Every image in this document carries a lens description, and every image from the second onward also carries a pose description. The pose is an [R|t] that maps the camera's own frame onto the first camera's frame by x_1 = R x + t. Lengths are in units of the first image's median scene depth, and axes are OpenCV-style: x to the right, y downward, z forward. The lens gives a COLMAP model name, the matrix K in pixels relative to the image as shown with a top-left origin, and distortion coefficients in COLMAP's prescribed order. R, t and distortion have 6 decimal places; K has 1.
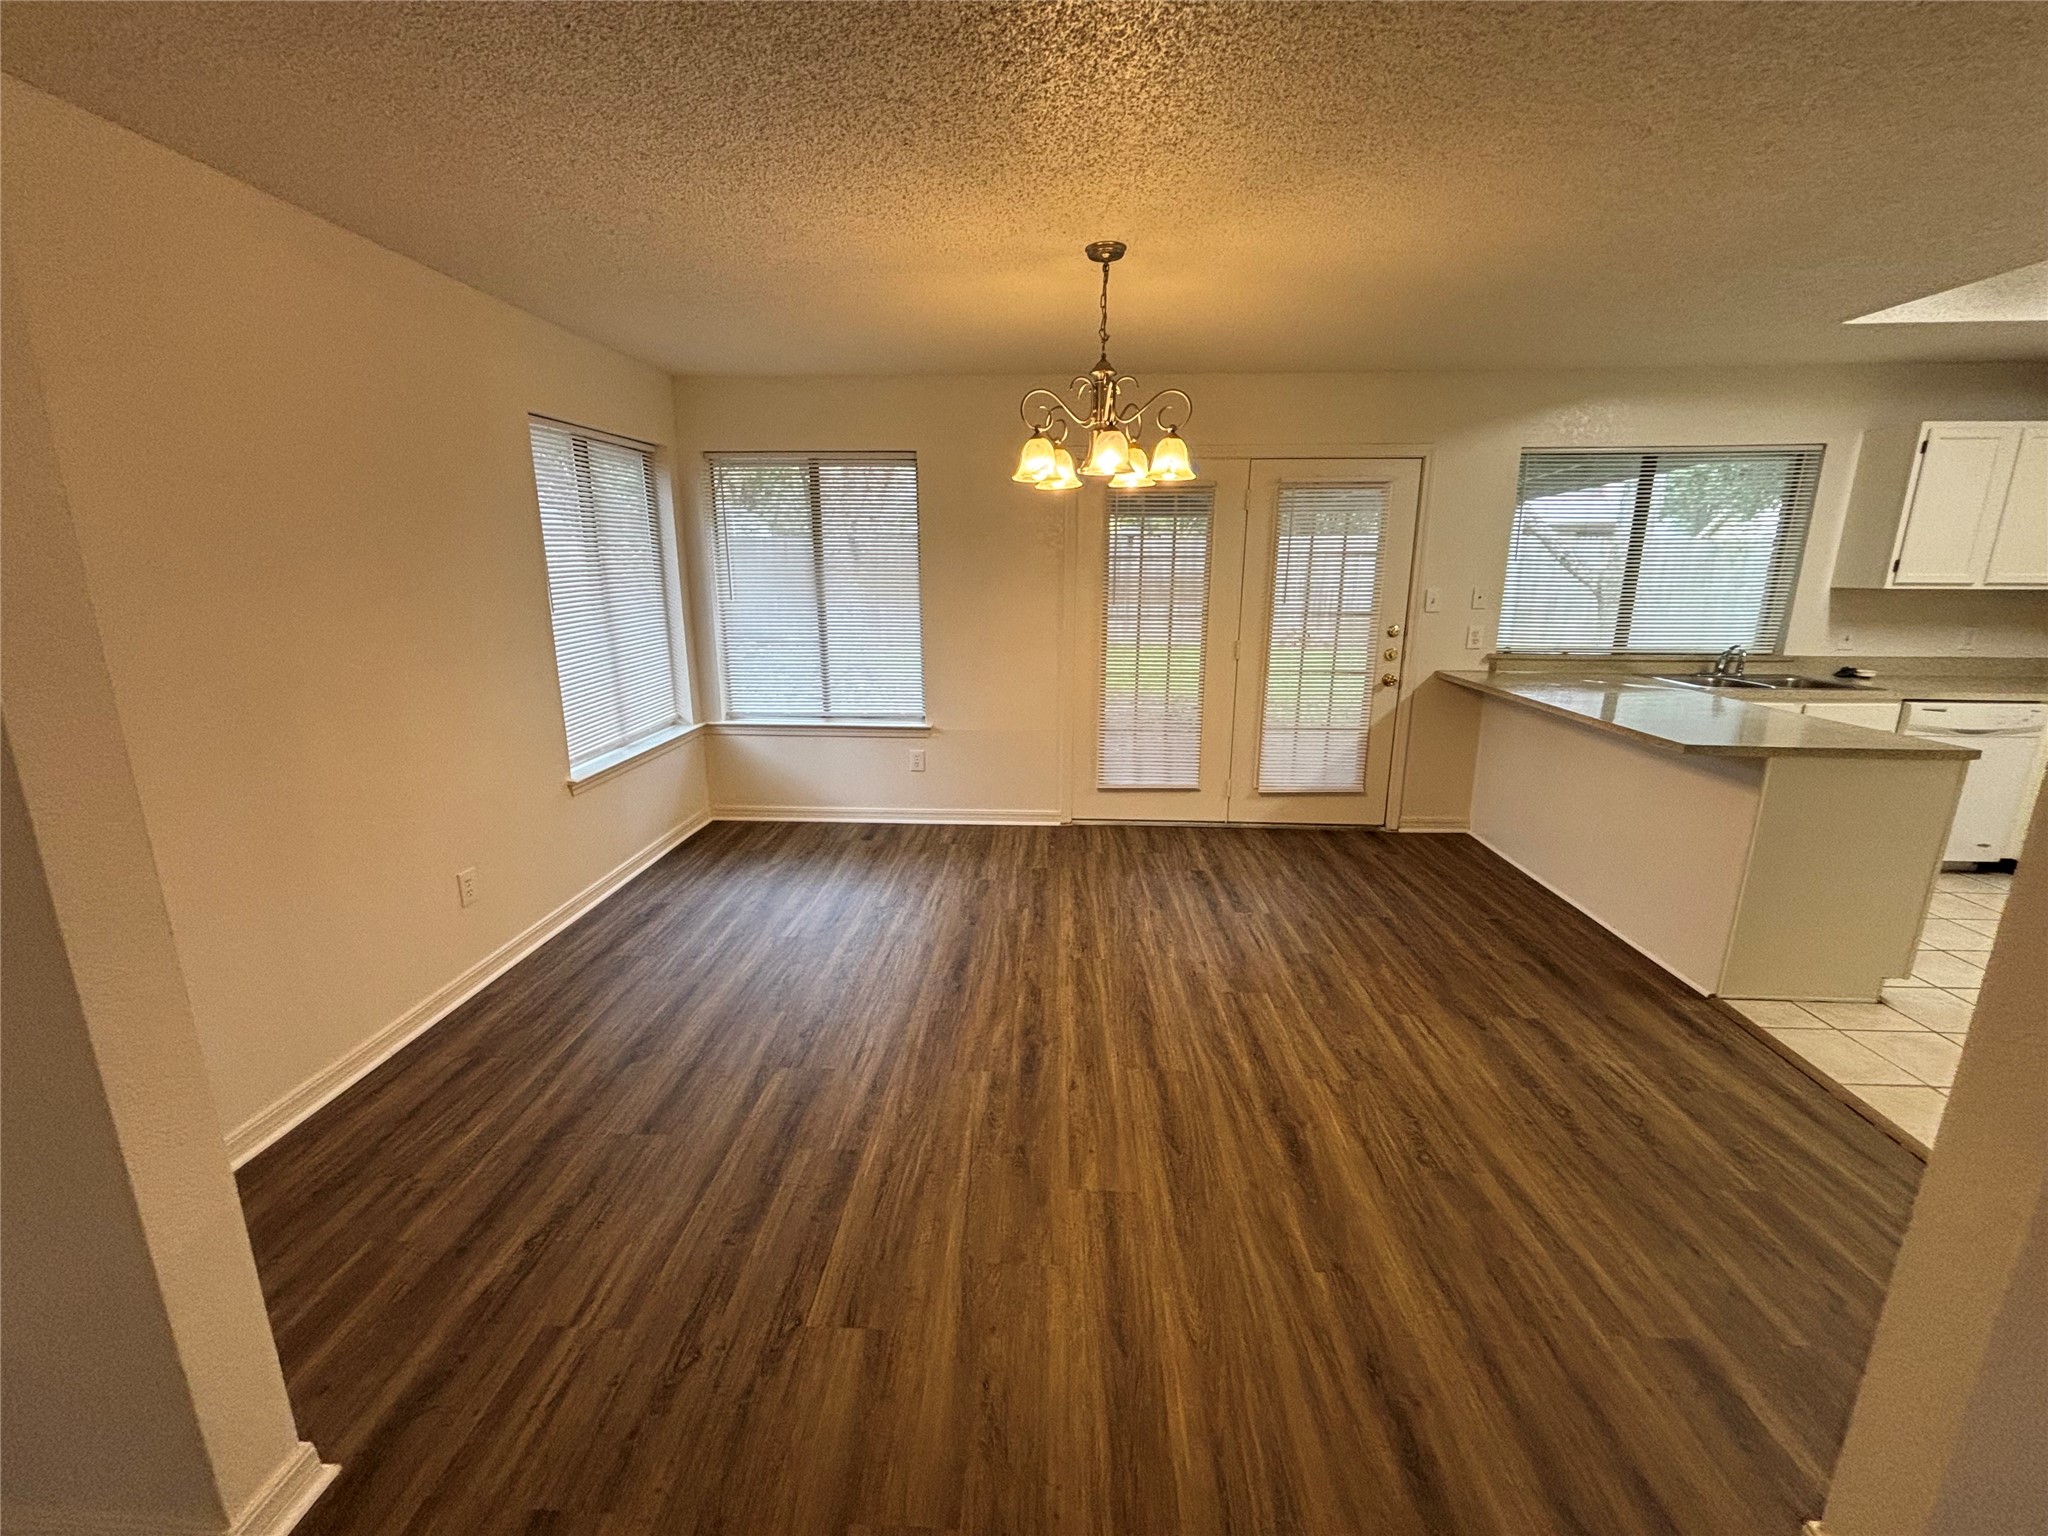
lens RADIAL K [[831.7, 0, 1023.7], [0, 831.7, 764.0], [0, 0, 1]] dist [0.000943, -0.001104]
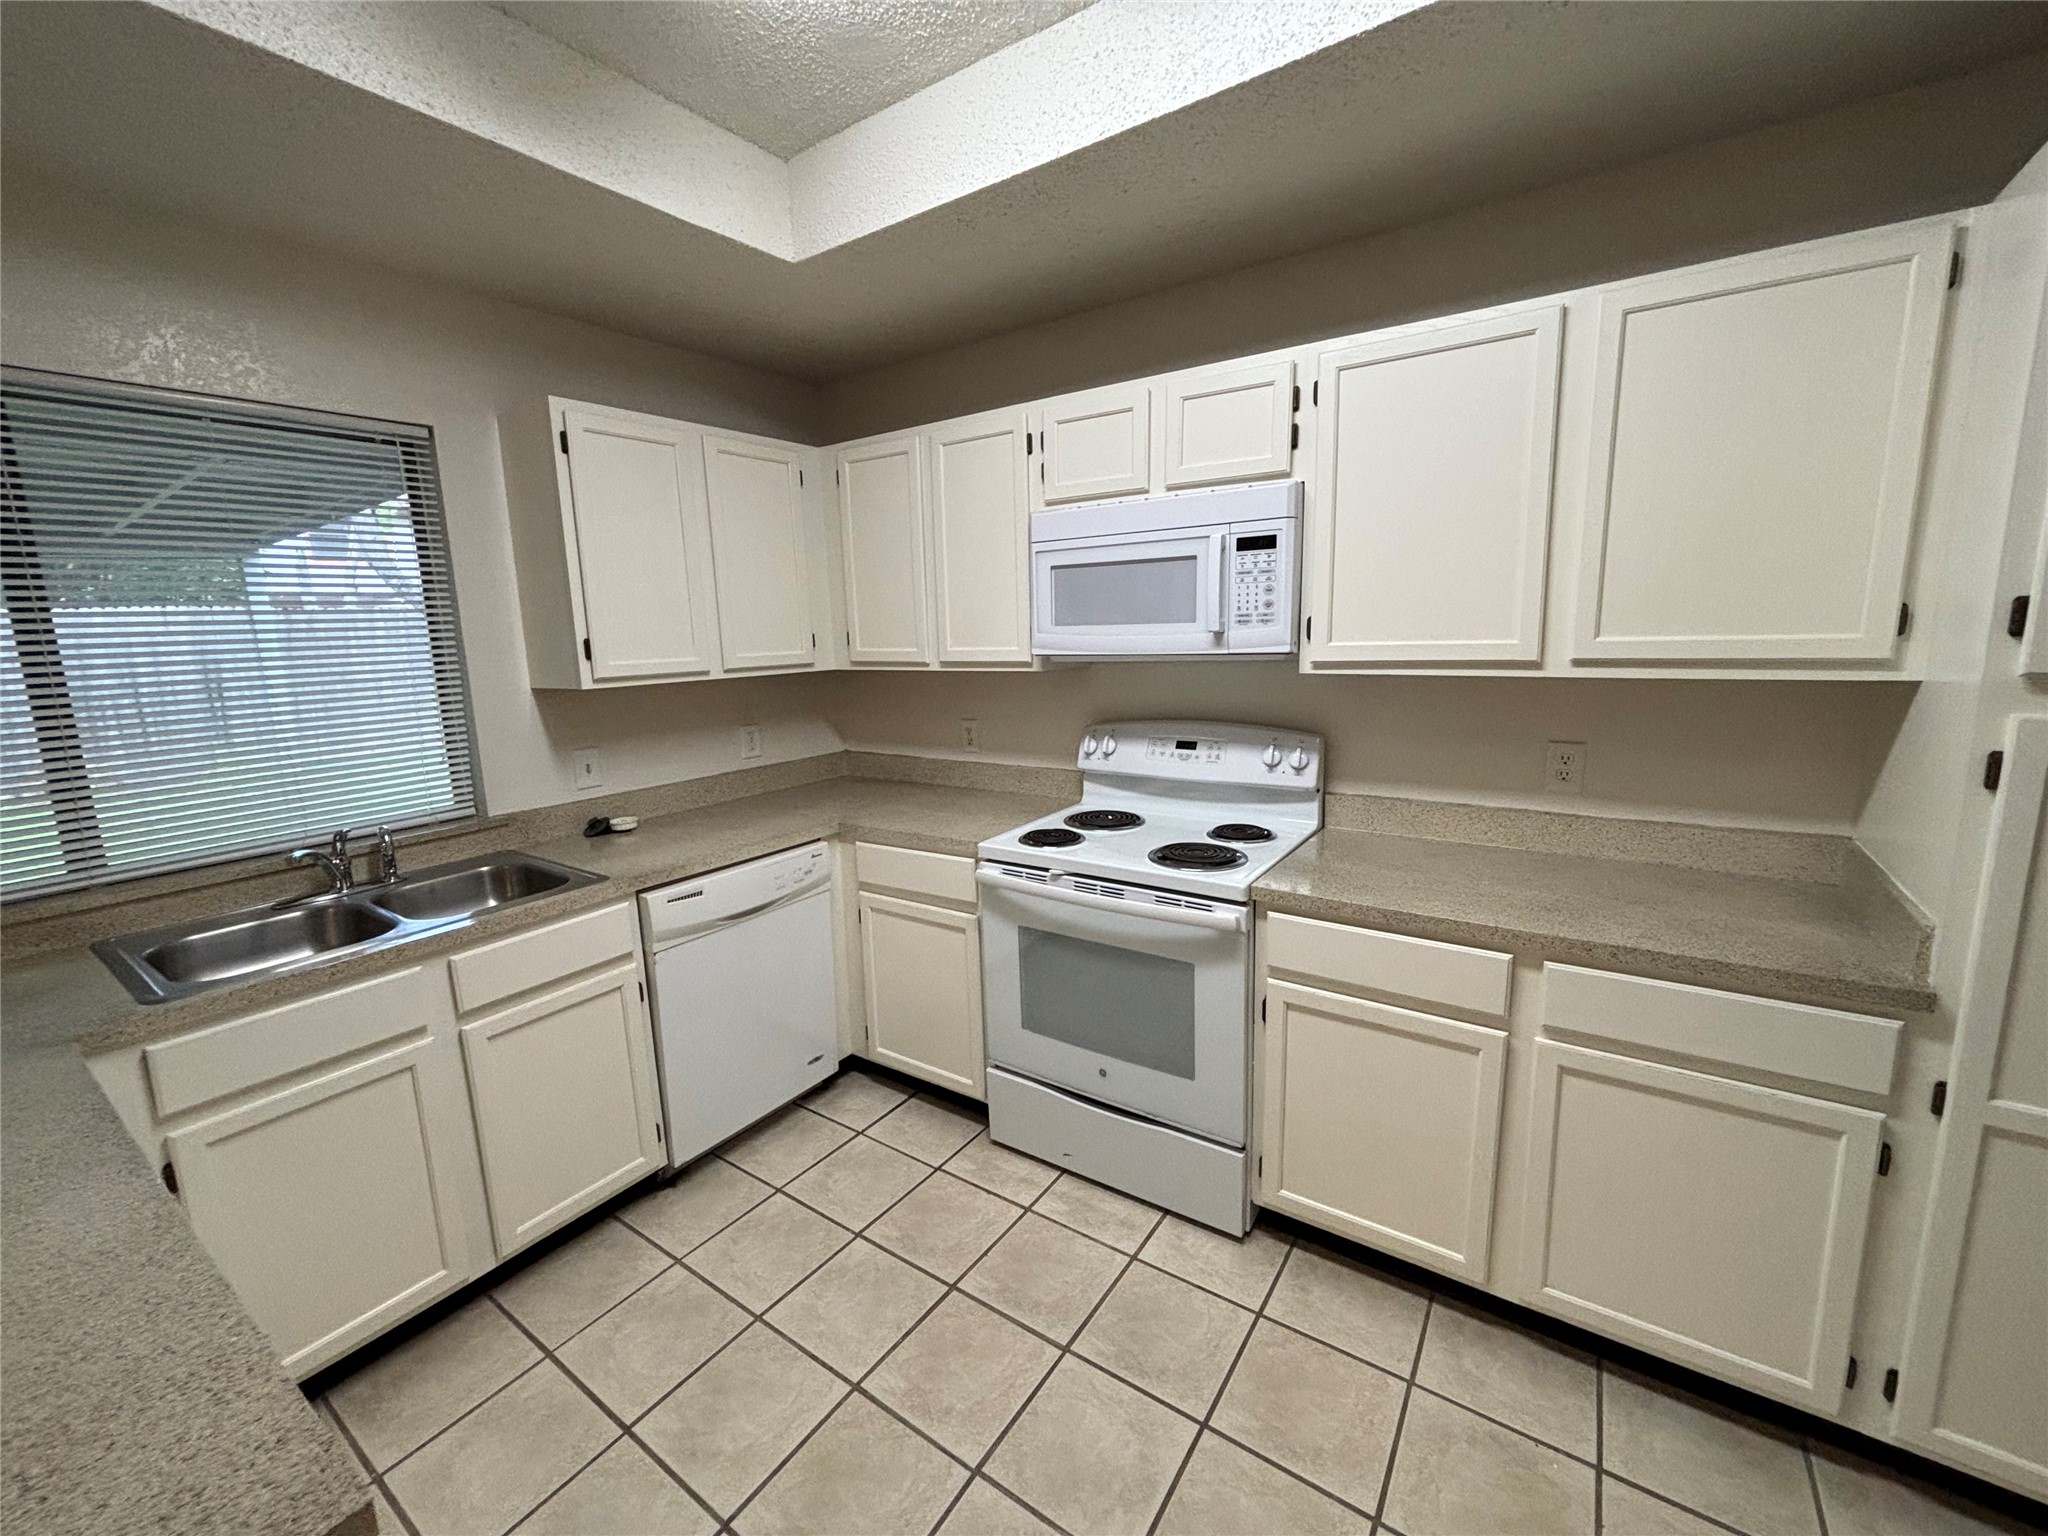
lens RADIAL K [[831.7, 0, 1022.3], [0, 831.7, 764.4], [0, 0, 1]] dist [0.000943, -0.001104]
pose [[0.524547, -0.159580, 0.836292, 0.753919], [0.228679, 0.972589, 0.042153, -0.124321], [-0.820095, 0.169131, 0.546661, 0.484668]]
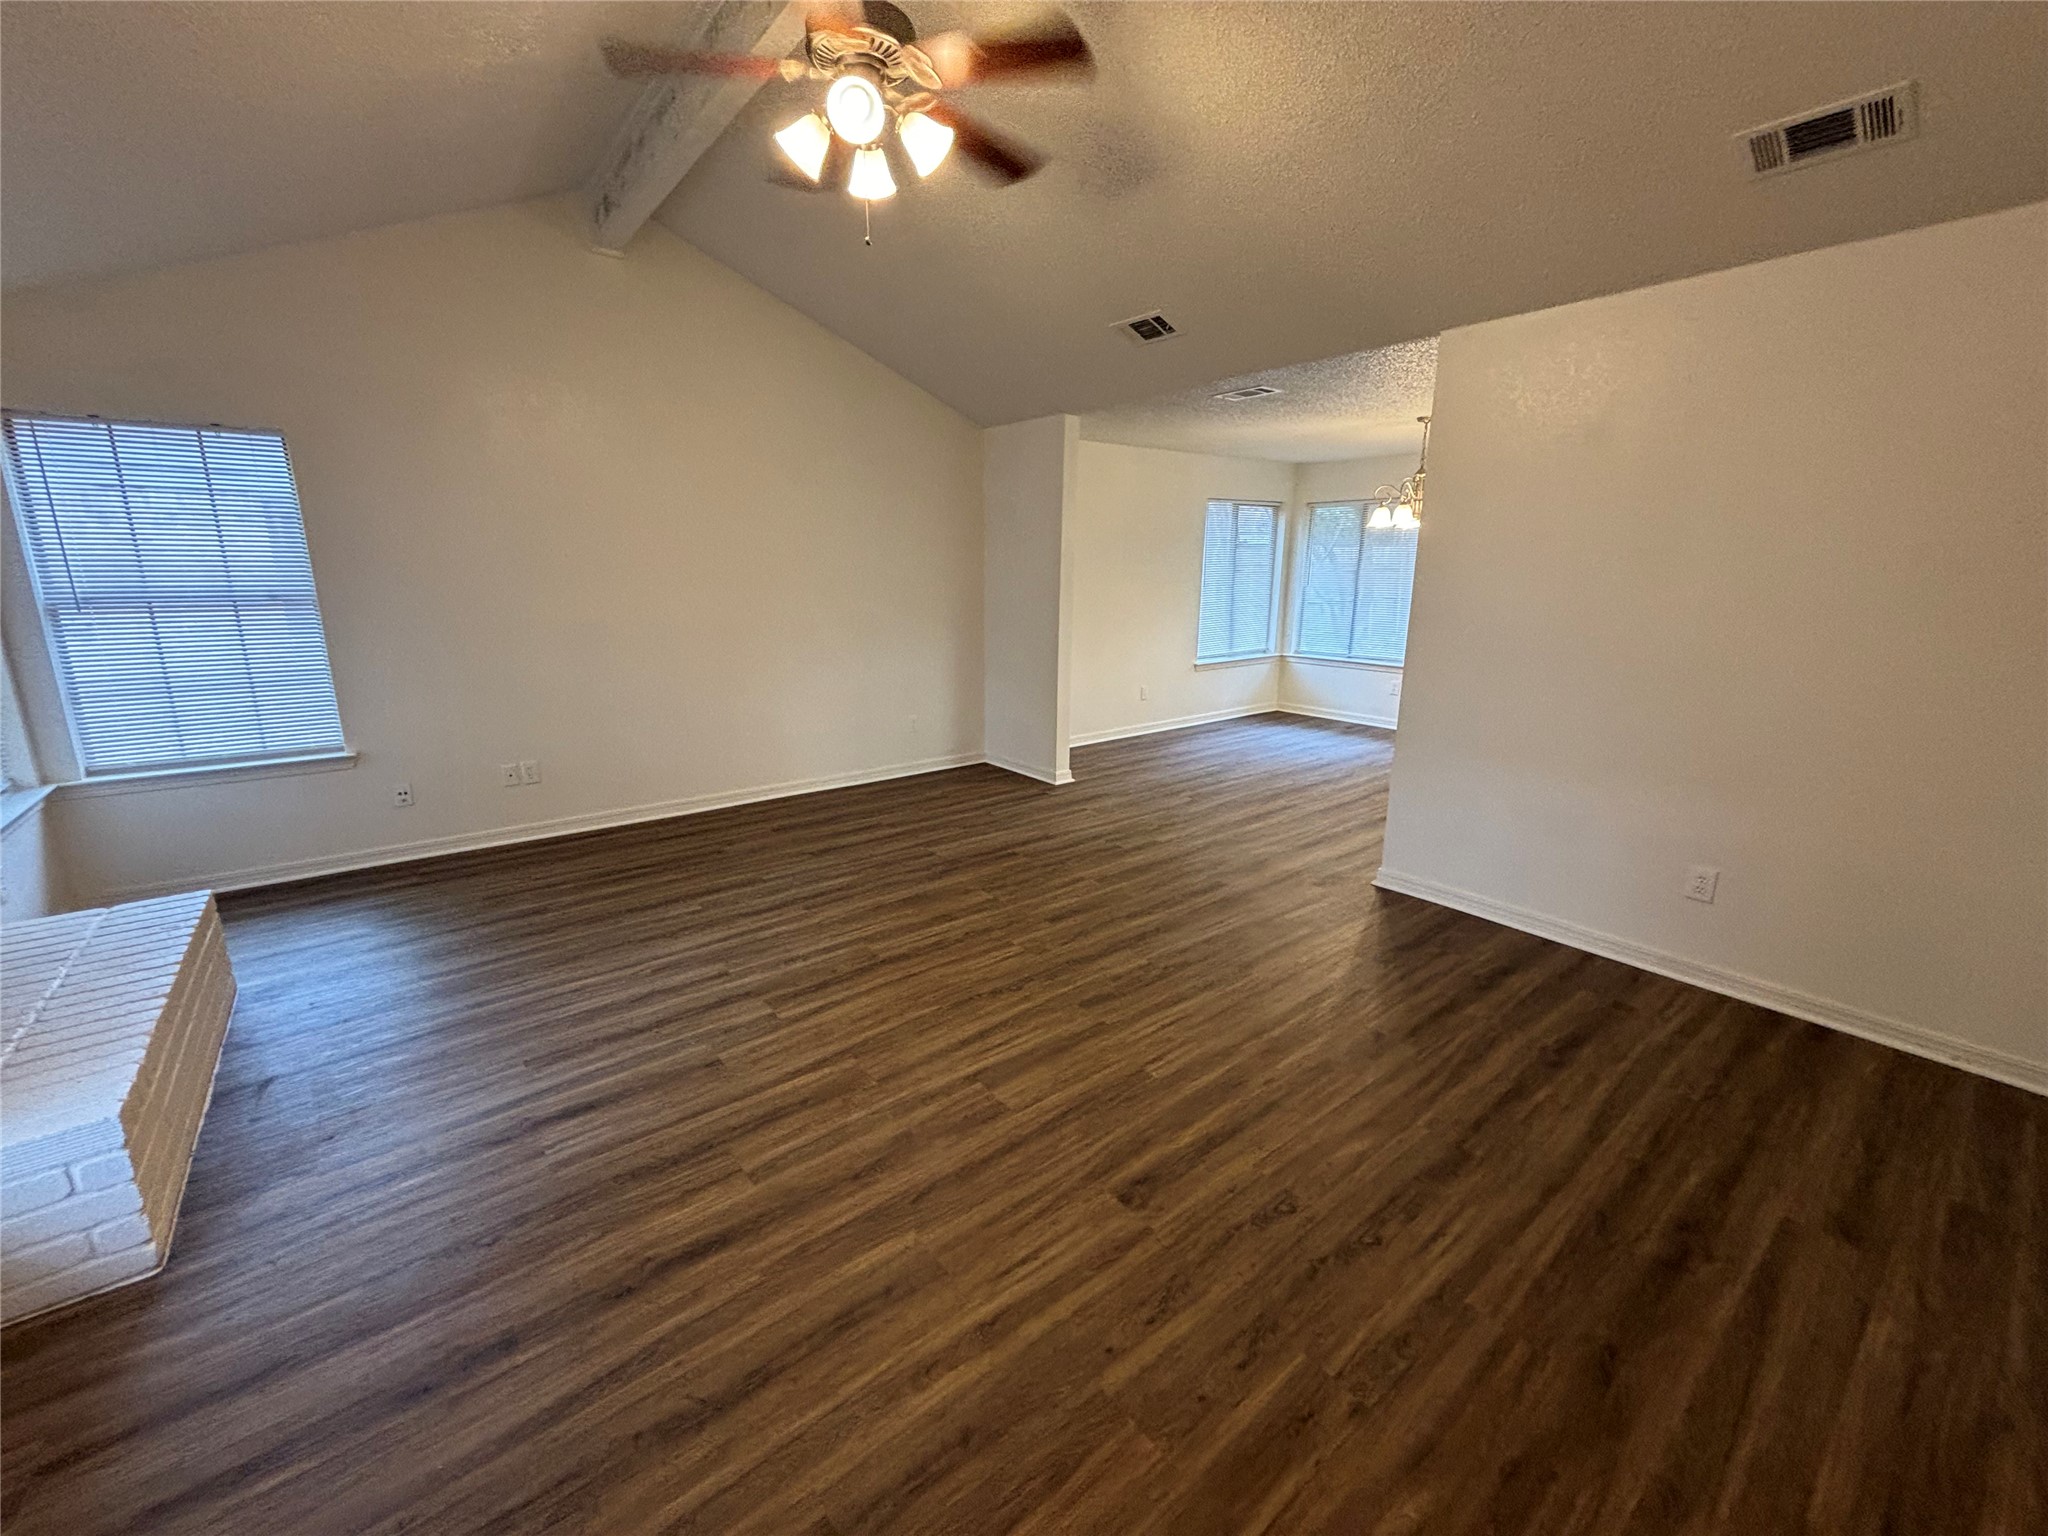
lens RADIAL K [[831.7, 0, 1023.8], [0, 831.7, 759.2], [0, 0, 1]] dist [0.000943, -0.001104]
pose [[0.655011, 0.176951, -0.734608, 0.763103], [-0.181670, 0.980555, 0.074208, 0.176723], [0.733455, 0.084849, 0.674421, -0.745739]]
